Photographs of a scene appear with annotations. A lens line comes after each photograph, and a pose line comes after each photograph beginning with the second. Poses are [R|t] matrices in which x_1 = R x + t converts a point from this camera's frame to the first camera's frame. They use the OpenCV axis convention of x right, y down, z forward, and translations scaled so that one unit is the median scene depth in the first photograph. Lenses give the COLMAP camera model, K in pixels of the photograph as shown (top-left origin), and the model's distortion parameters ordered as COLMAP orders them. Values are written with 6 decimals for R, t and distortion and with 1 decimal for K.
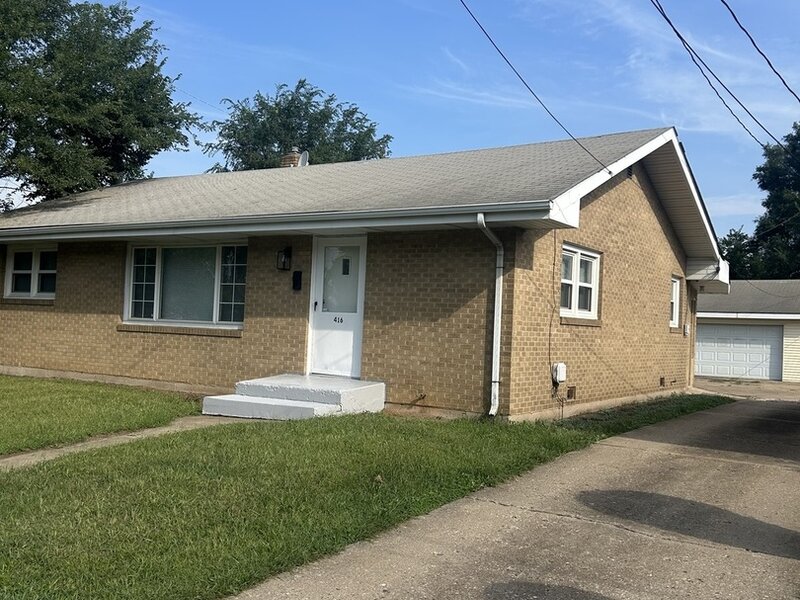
lens RADIAL K [[808.0, 0, 404.9], [0, 808.0, 301.5], [0, 0, 1]] dist [0.118242, -0.153664]
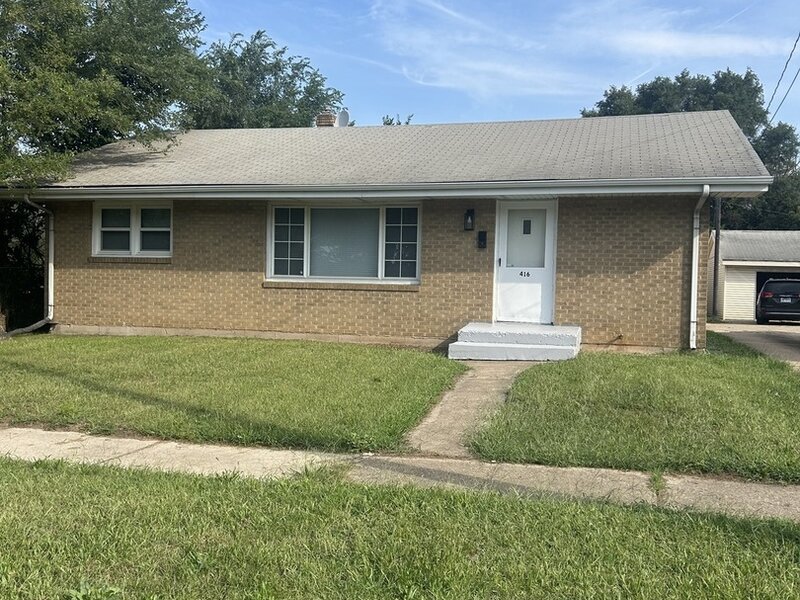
lens RADIAL K [[808.0, 0, 404.9], [0, 808.0, 301.5], [0, 0, 1]] dist [0.118242, -0.153664]
pose [[0.953291, -0.028492, 0.300707, -0.572357], [0.009324, 0.997842, 0.064989, -0.014031], [-0.301910, -0.059150, 0.951500, -0.040298]]
